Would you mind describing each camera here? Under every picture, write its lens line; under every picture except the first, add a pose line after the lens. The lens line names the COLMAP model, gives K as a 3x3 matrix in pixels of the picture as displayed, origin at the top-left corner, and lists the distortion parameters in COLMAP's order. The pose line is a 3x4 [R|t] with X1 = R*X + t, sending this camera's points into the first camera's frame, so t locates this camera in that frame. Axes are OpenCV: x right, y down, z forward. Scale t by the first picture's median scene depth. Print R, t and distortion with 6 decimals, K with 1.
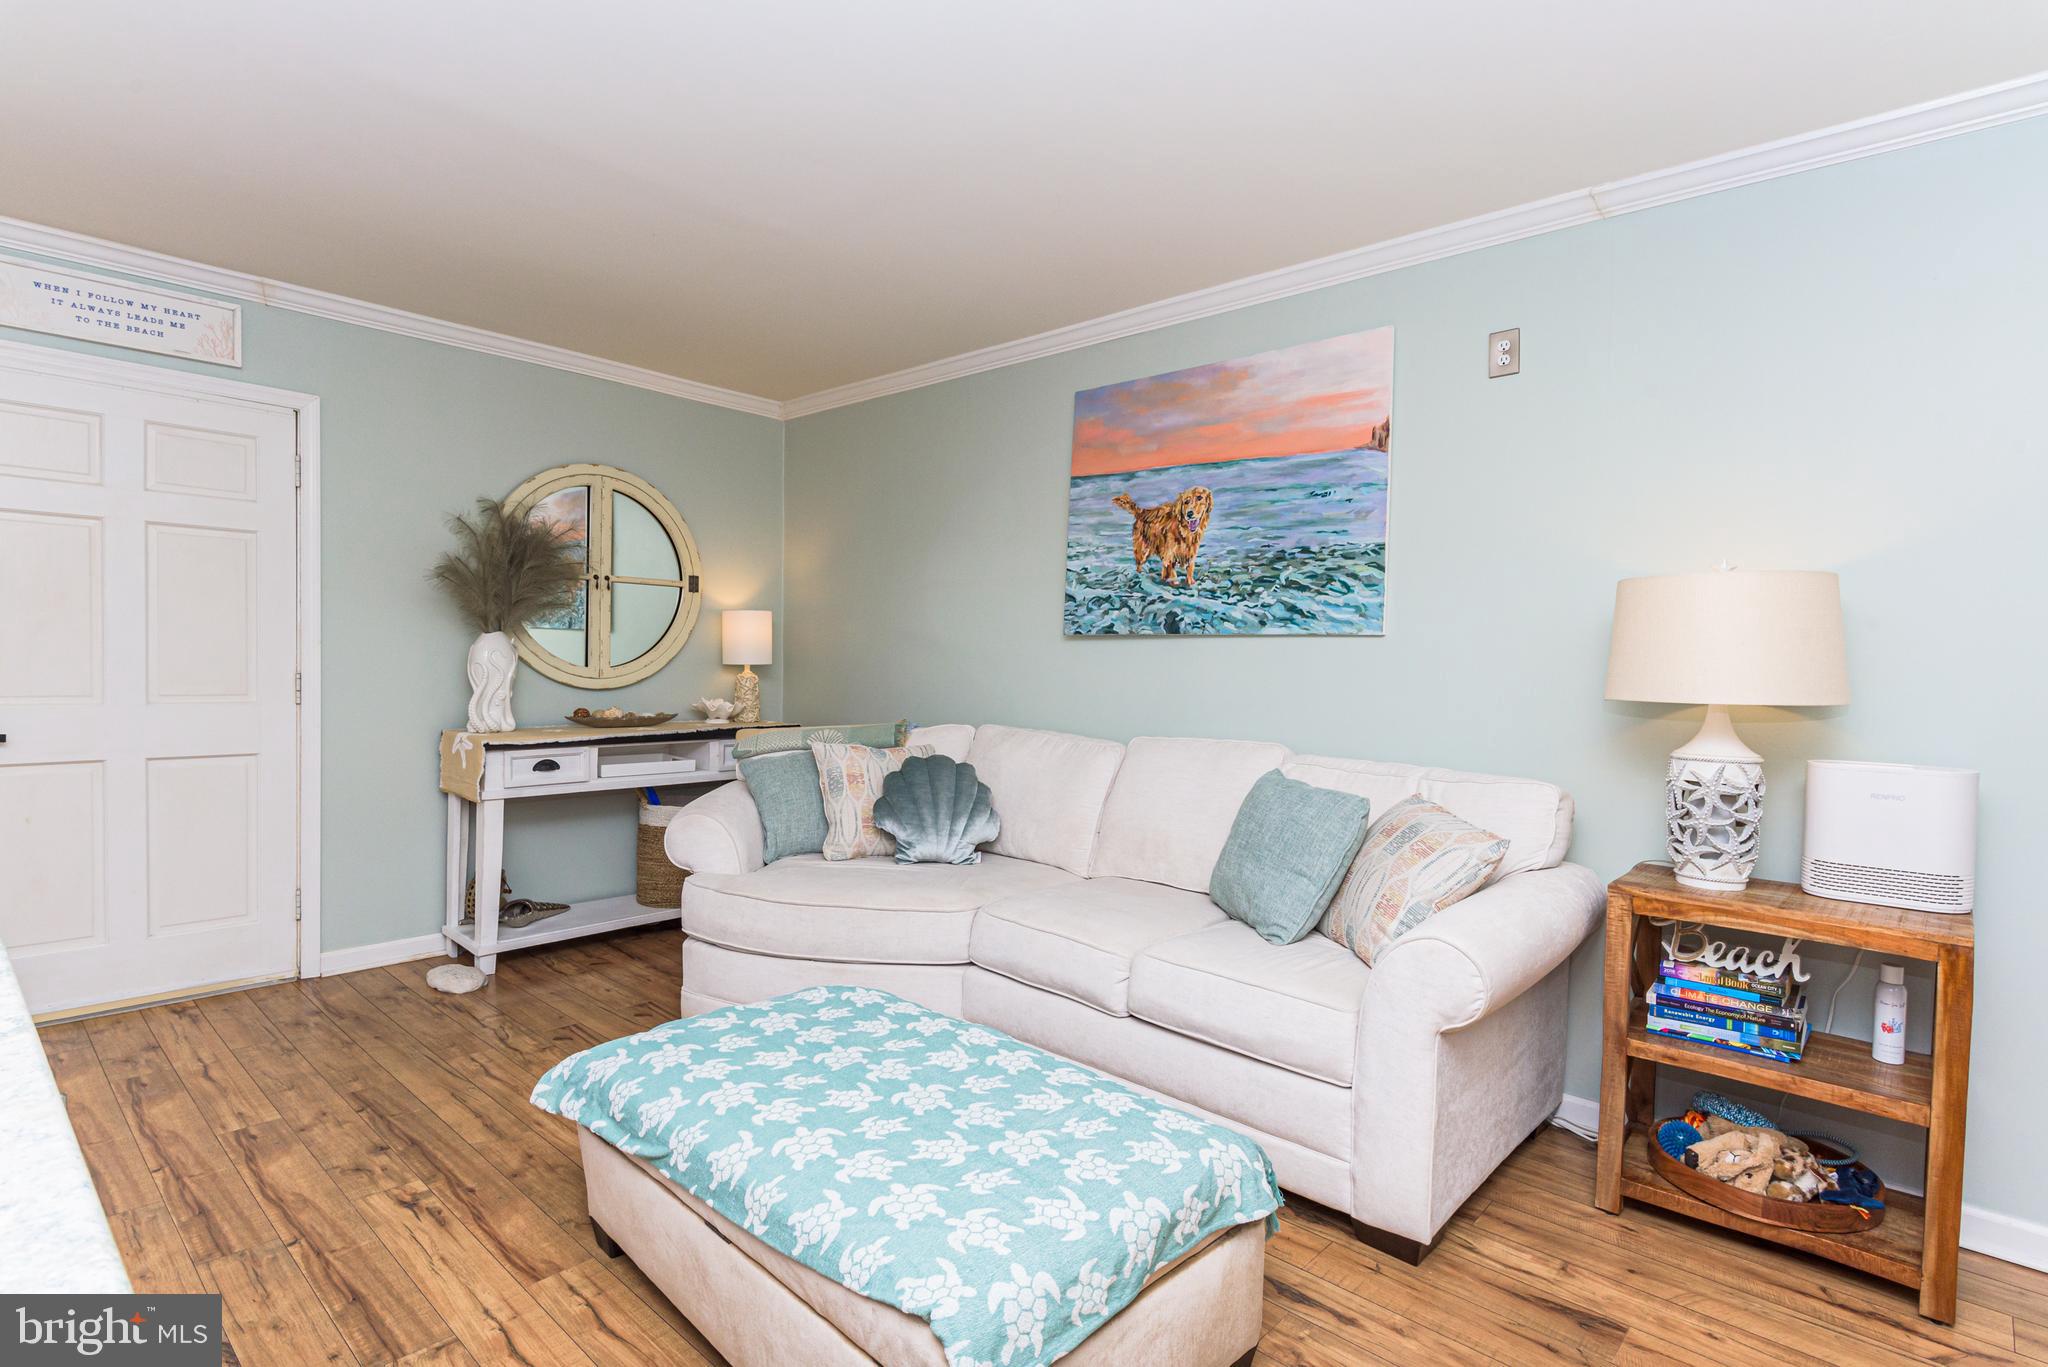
lens RADIAL K [[1014.6, 0, 1023.5], [0, 1014.6, 699.9], [0, 0, 1]] dist [0.001959, -0.000986]
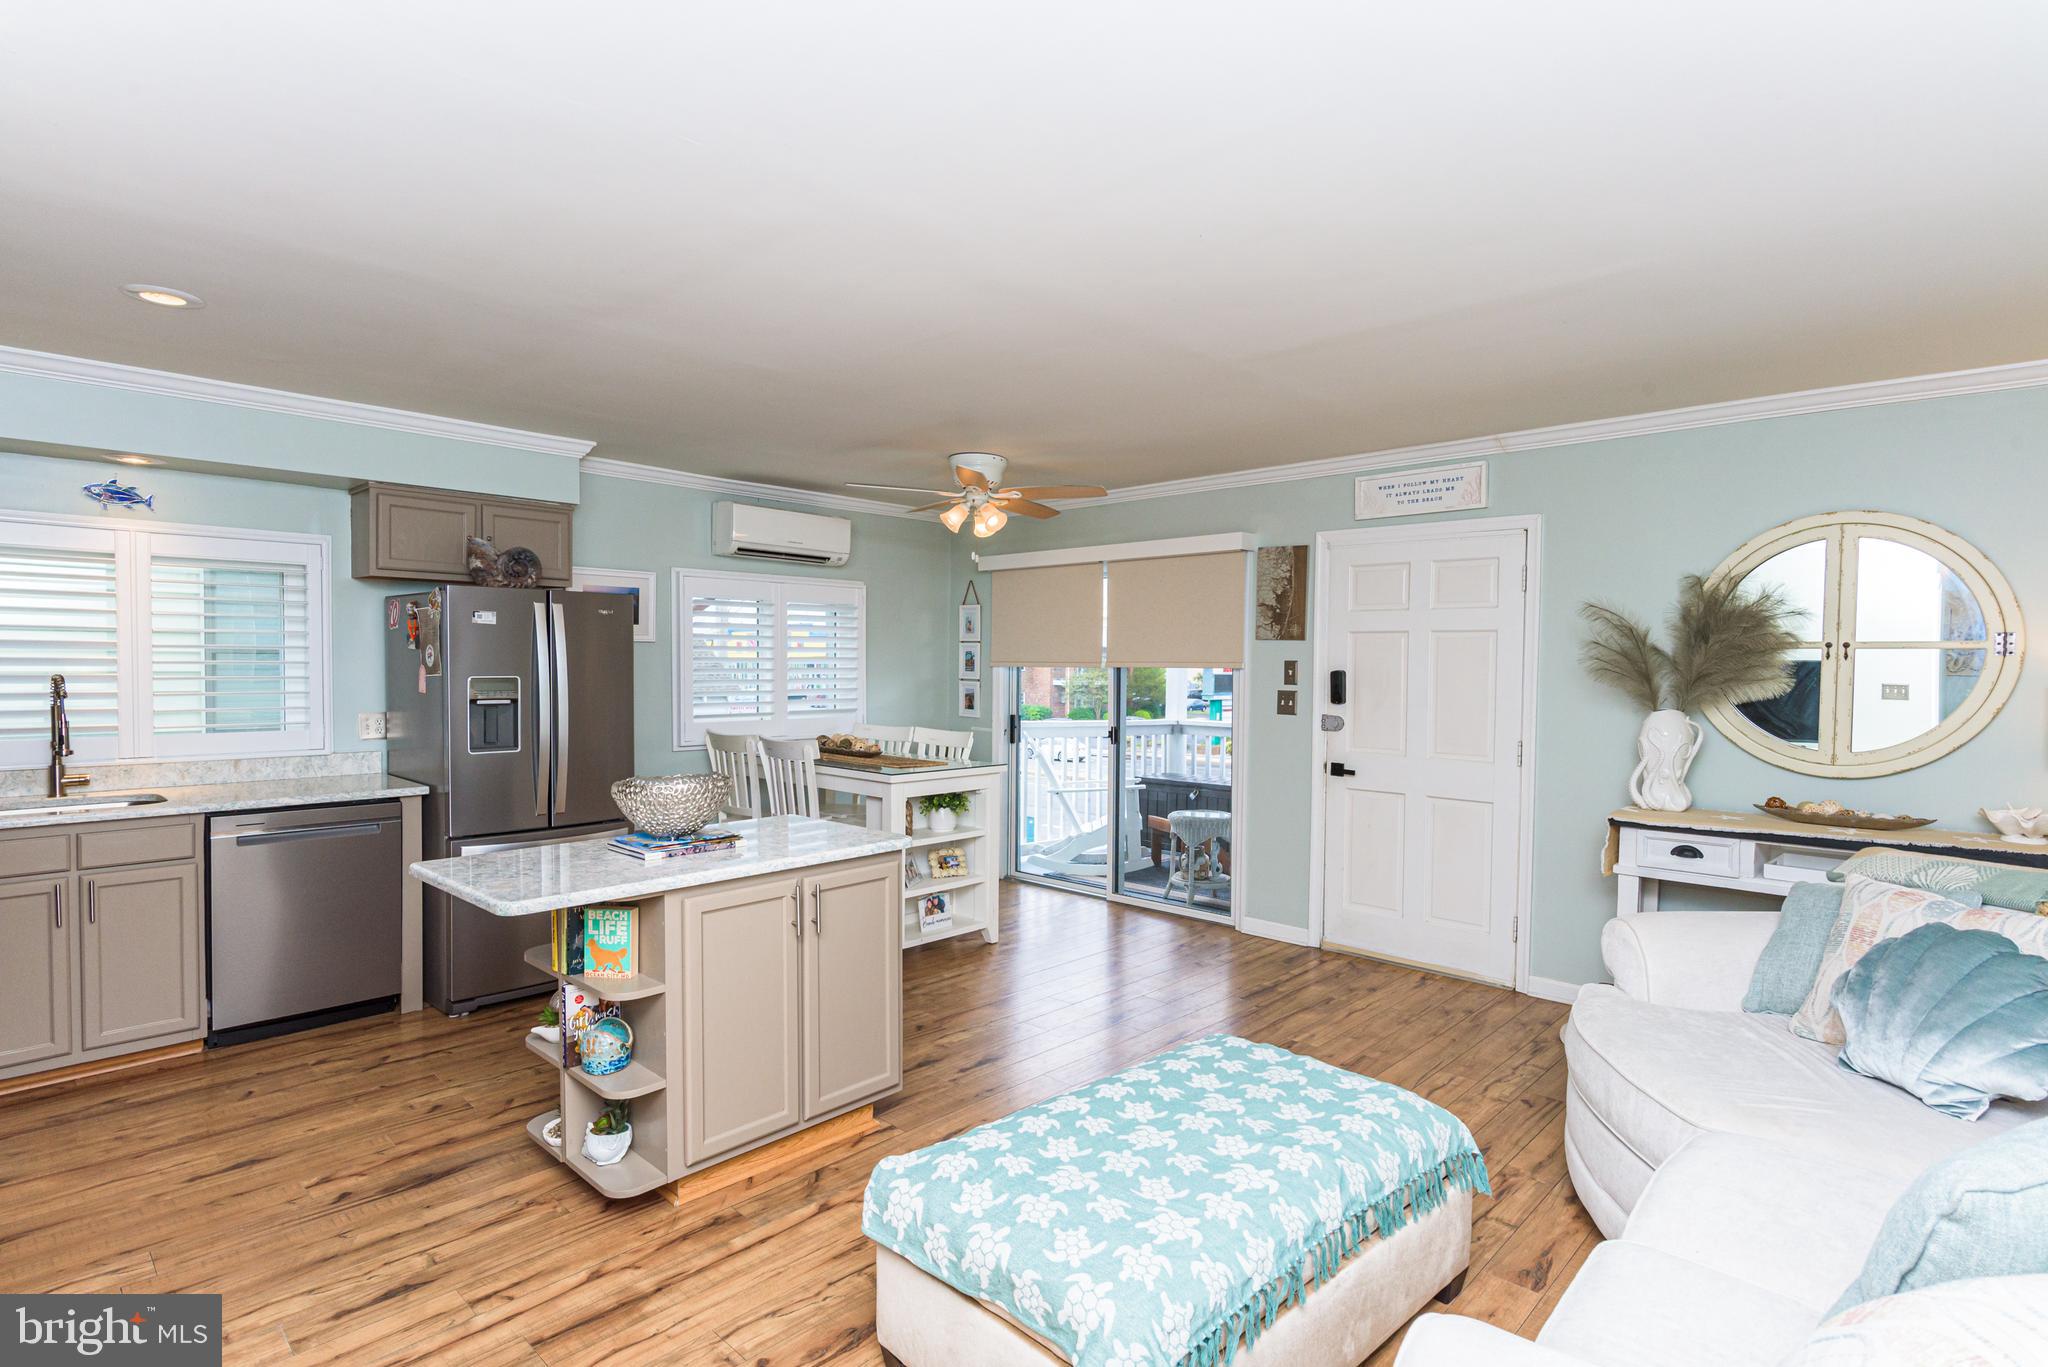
lens RADIAL K [[1014.6, 0, 1013.9], [0, 1014.6, 690.0], [0, 0, 1]] dist [0.001959, -0.000986]
pose [[-0.037862, 0.003463, -0.999277, 0.574173], [-0.052854, 0.998587, 0.005463, -0.066240], [0.997884, 0.053023, -0.037626, 0.455749]]
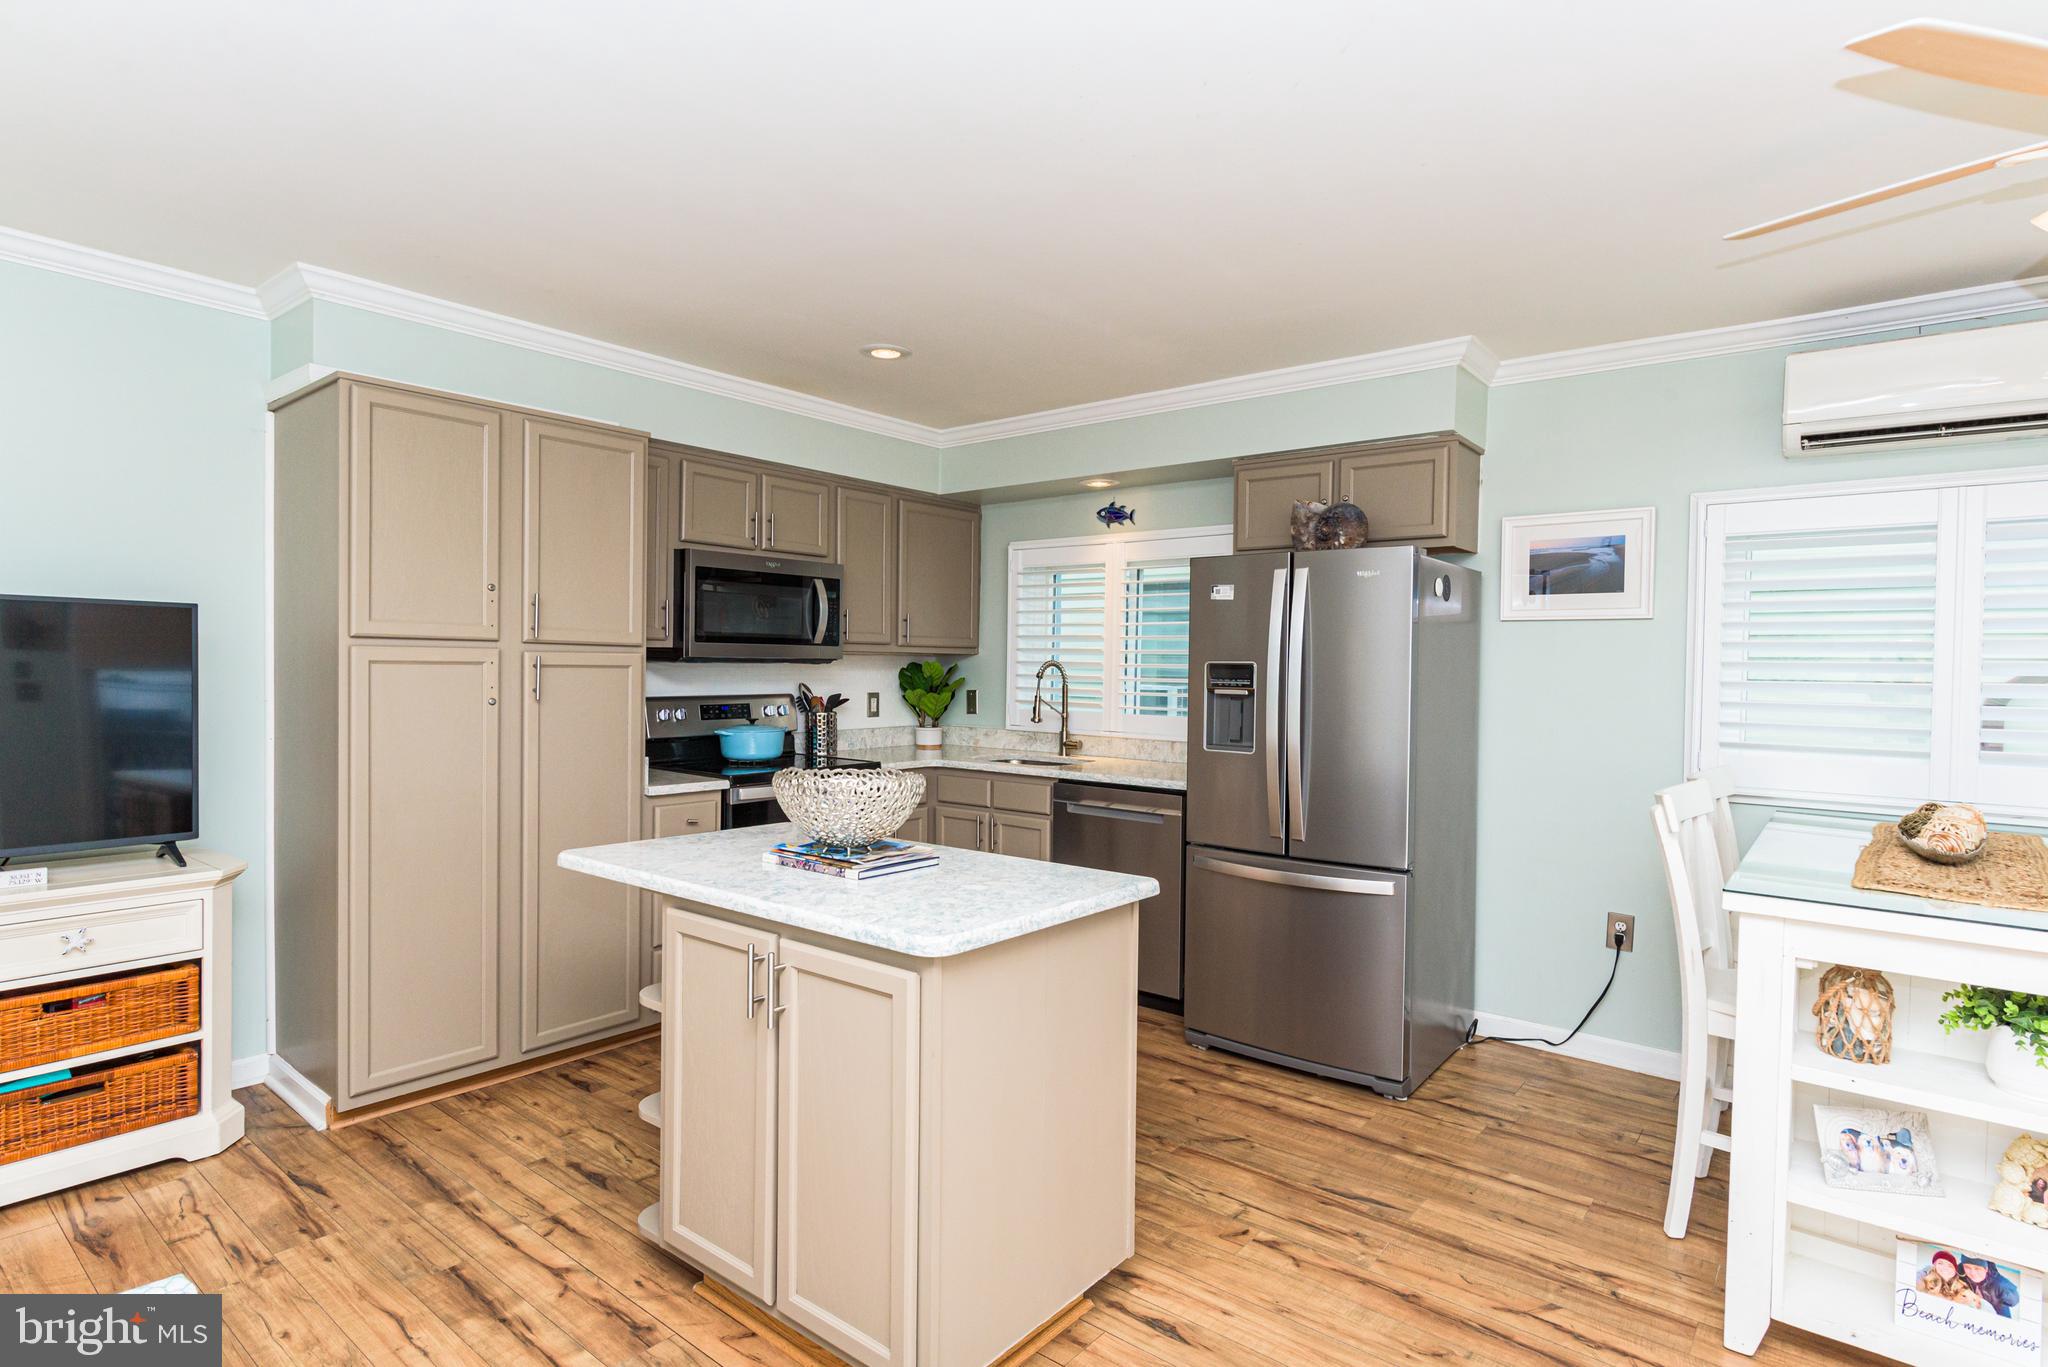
lens RADIAL K [[1014.6, 0, 1016.0], [0, 1014.6, 695.1], [0, 0, 1]] dist [0.001959, -0.000986]
pose [[-0.997929, -0.039149, -0.051035, -0.352188], [-0.042692, 0.996613, 0.070290, -0.071193], [0.048110, 0.072323, -0.996220, 0.797570]]
